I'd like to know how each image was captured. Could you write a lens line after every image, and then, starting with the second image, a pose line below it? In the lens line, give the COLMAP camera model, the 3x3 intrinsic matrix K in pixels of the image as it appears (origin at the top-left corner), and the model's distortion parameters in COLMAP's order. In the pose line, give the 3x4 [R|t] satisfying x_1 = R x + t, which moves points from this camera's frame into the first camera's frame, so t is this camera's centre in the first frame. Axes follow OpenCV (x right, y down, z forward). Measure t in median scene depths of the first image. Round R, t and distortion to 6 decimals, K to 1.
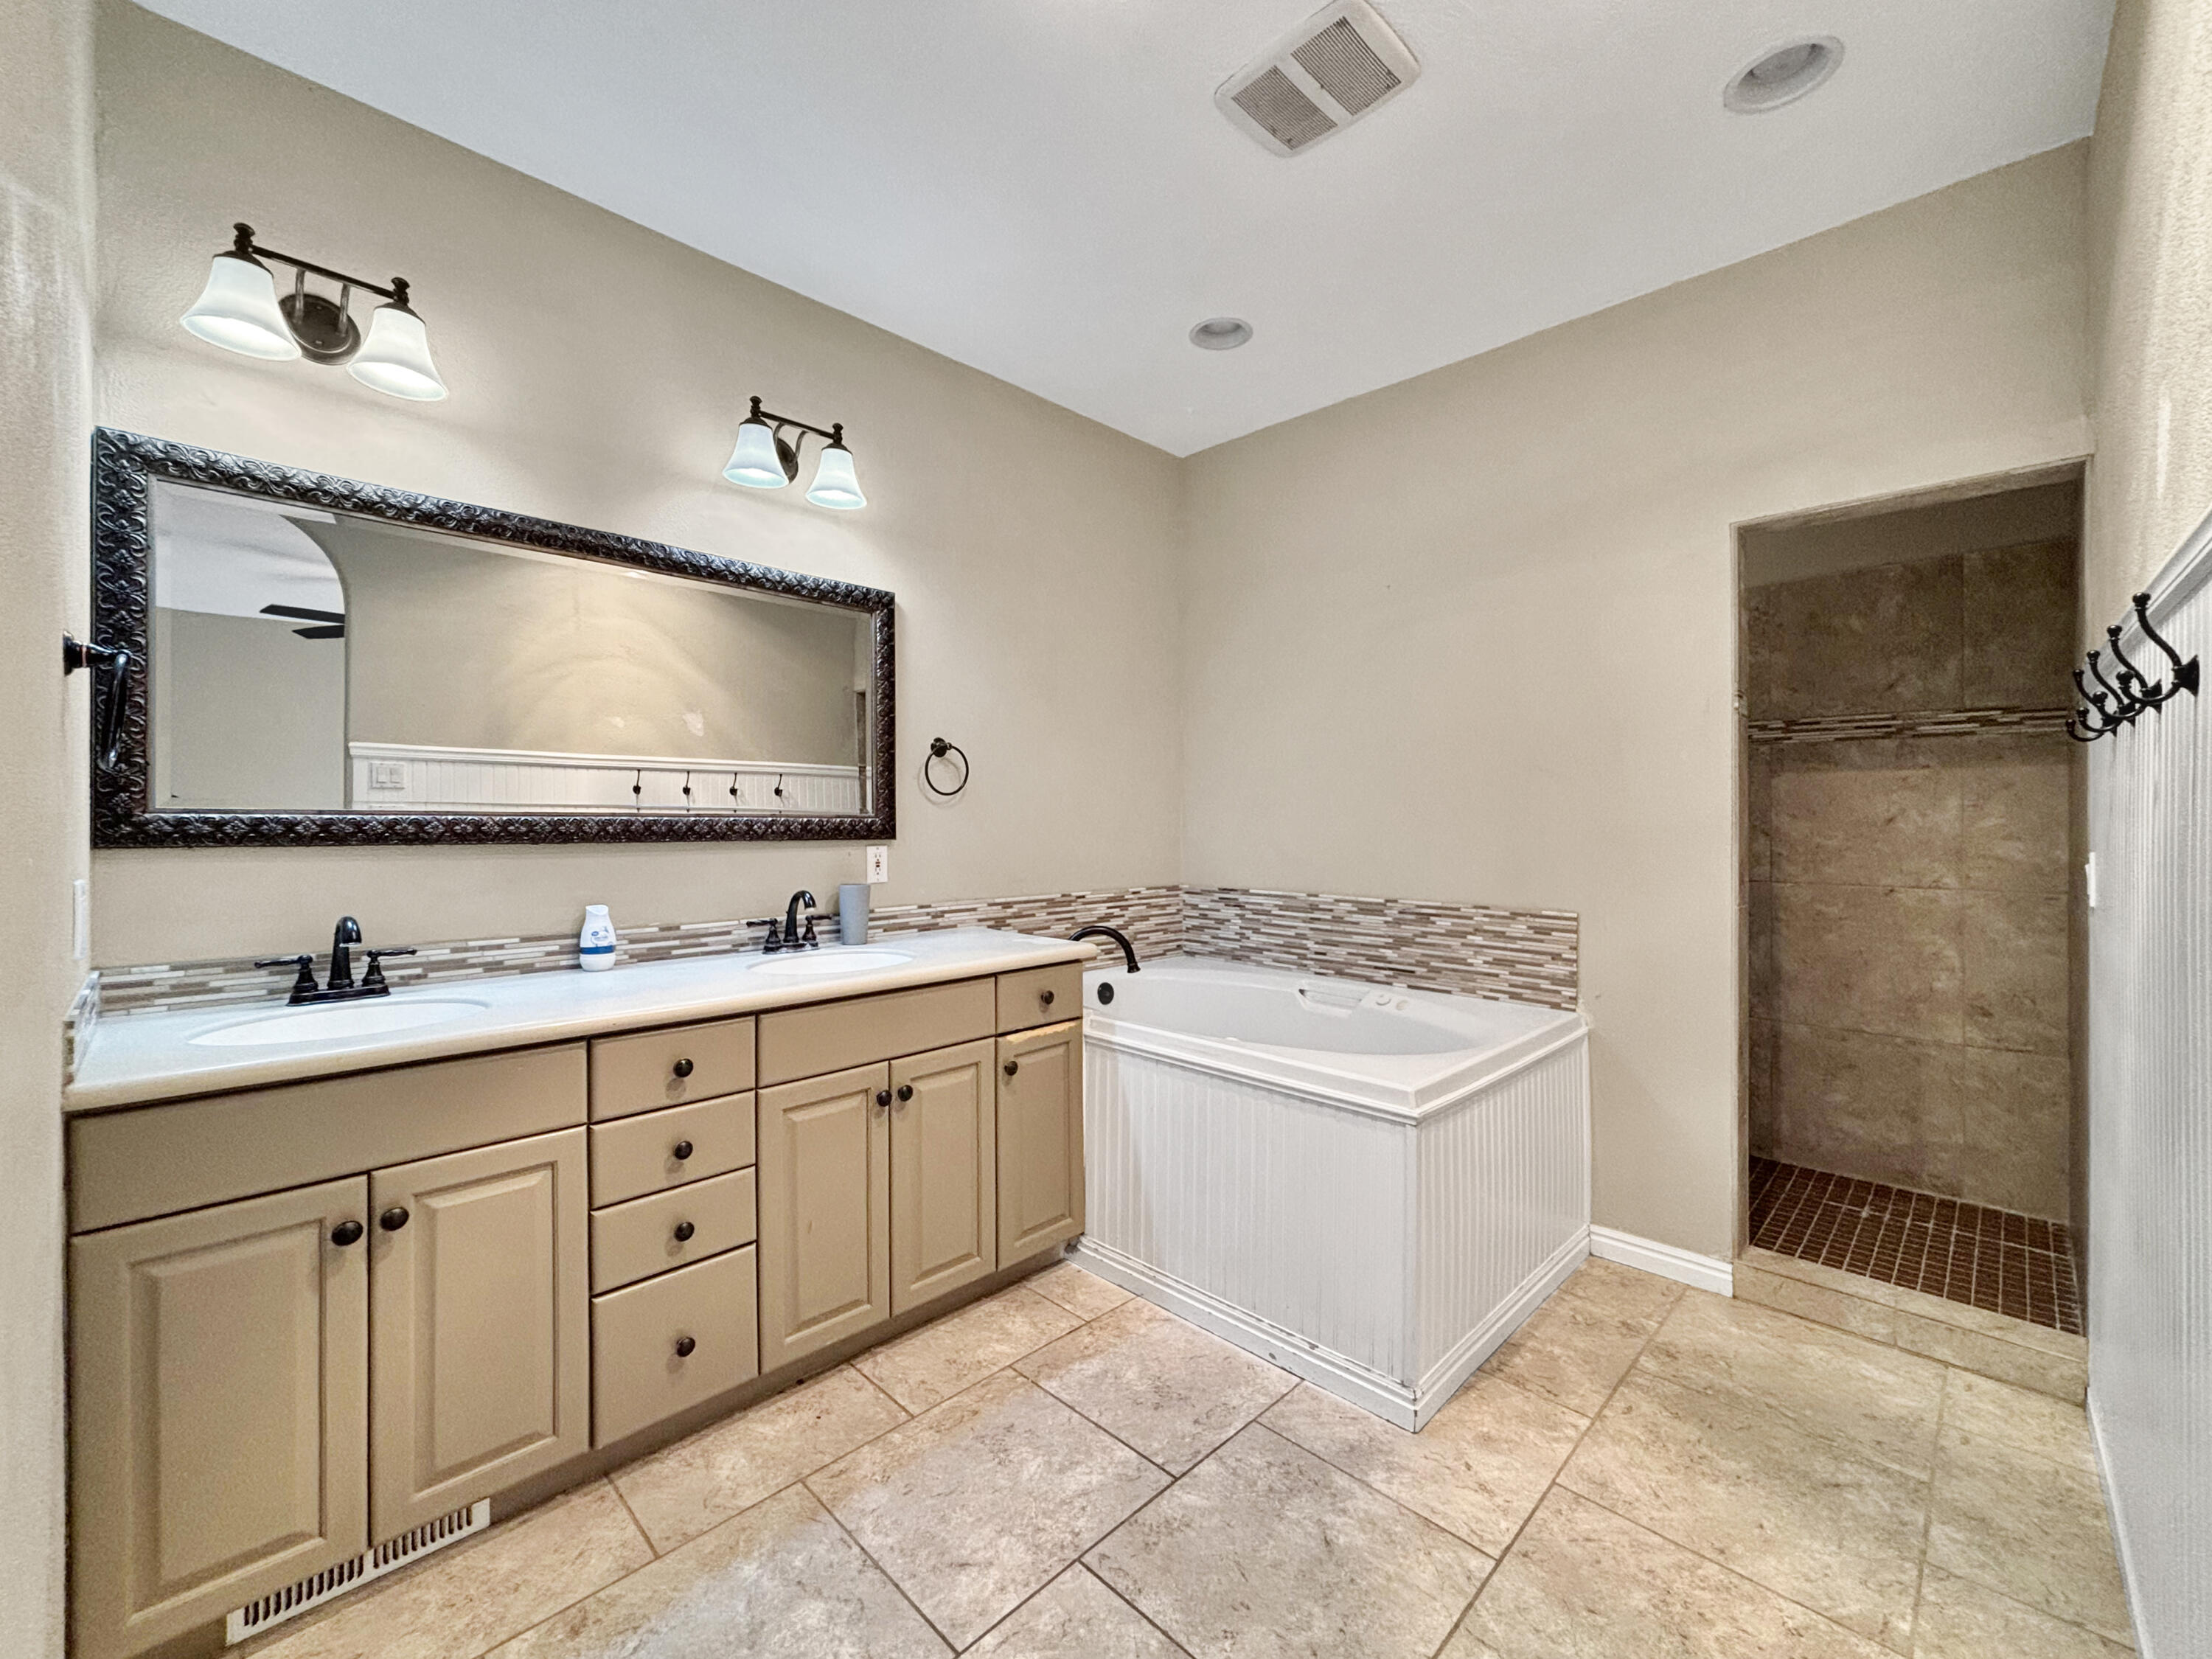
lens RADIAL K [[910.8, 0, 1109.1], [0, 910.8, 817.6], [0, 0, 1]] dist [0.001535, -0.000437]
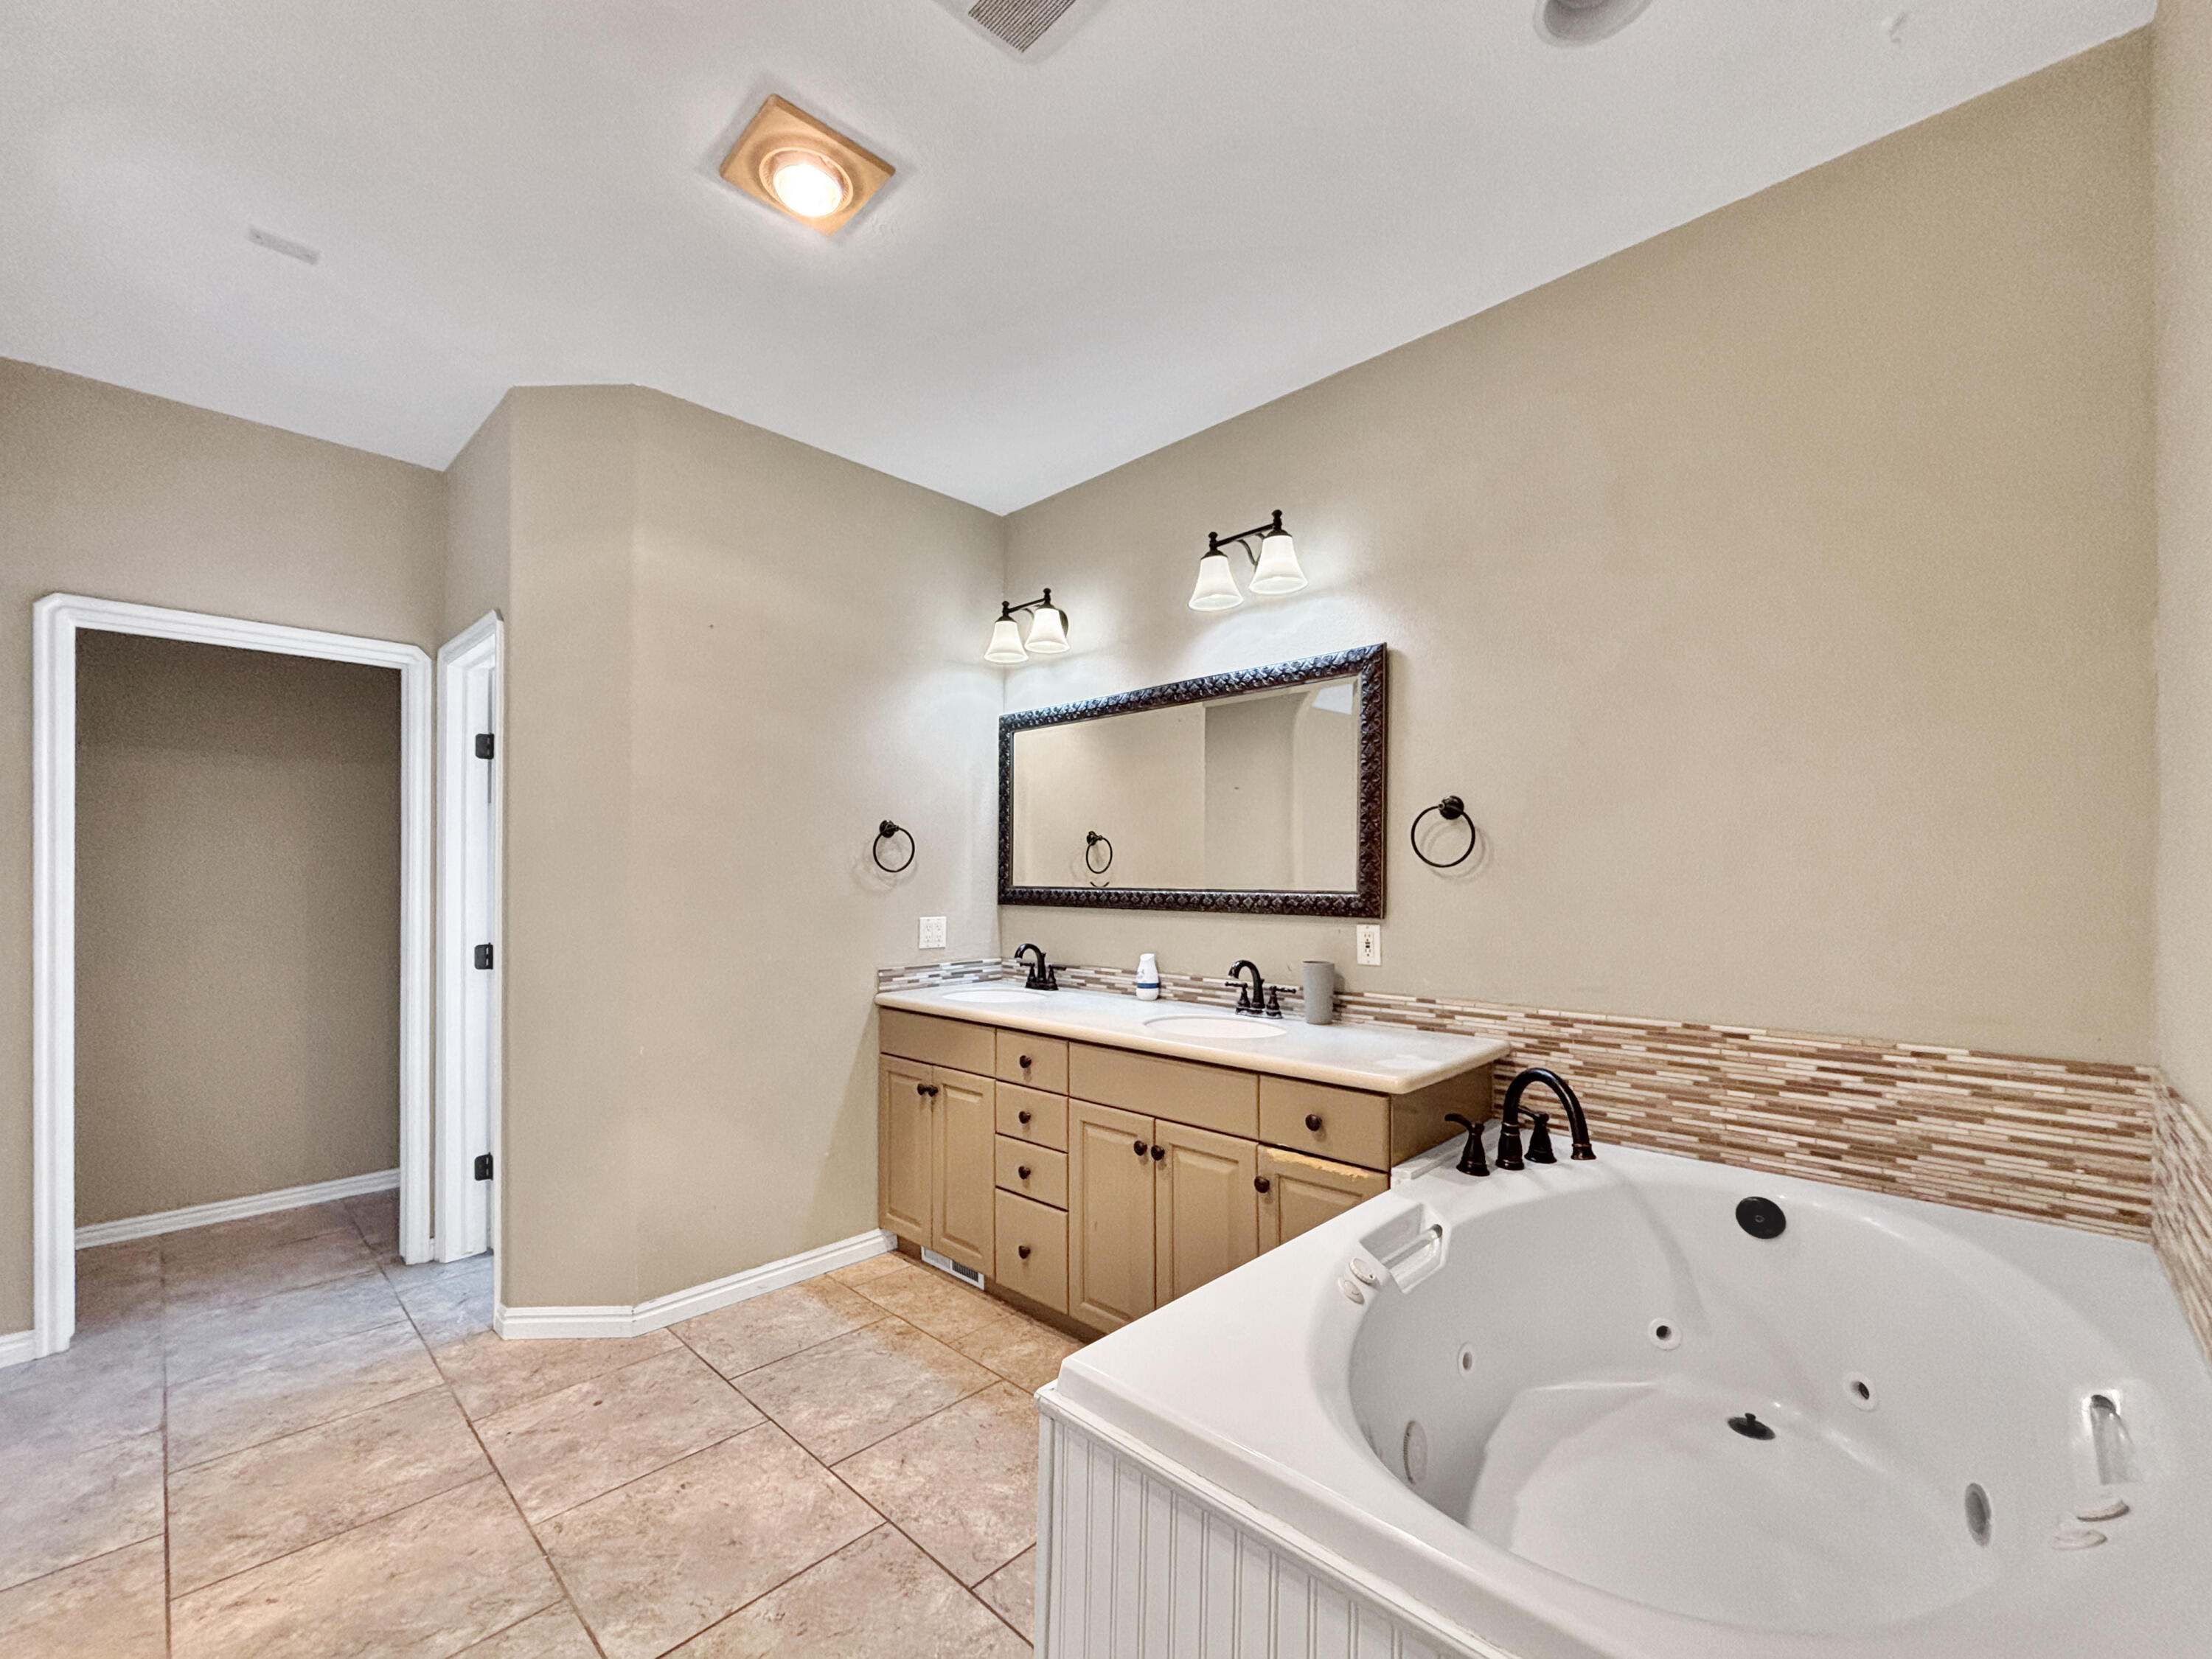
lens RADIAL K [[910.8, 0, 1066.5], [0, 910.8, 857.2], [0, 0, 1]] dist [0.001535, -0.000437]
pose [[-0.006129, -0.023614, -0.999702, 0.725710], [0.001542, 0.999720, -0.023624, -0.017036], [0.999980, -0.001686, -0.006091, 0.763444]]
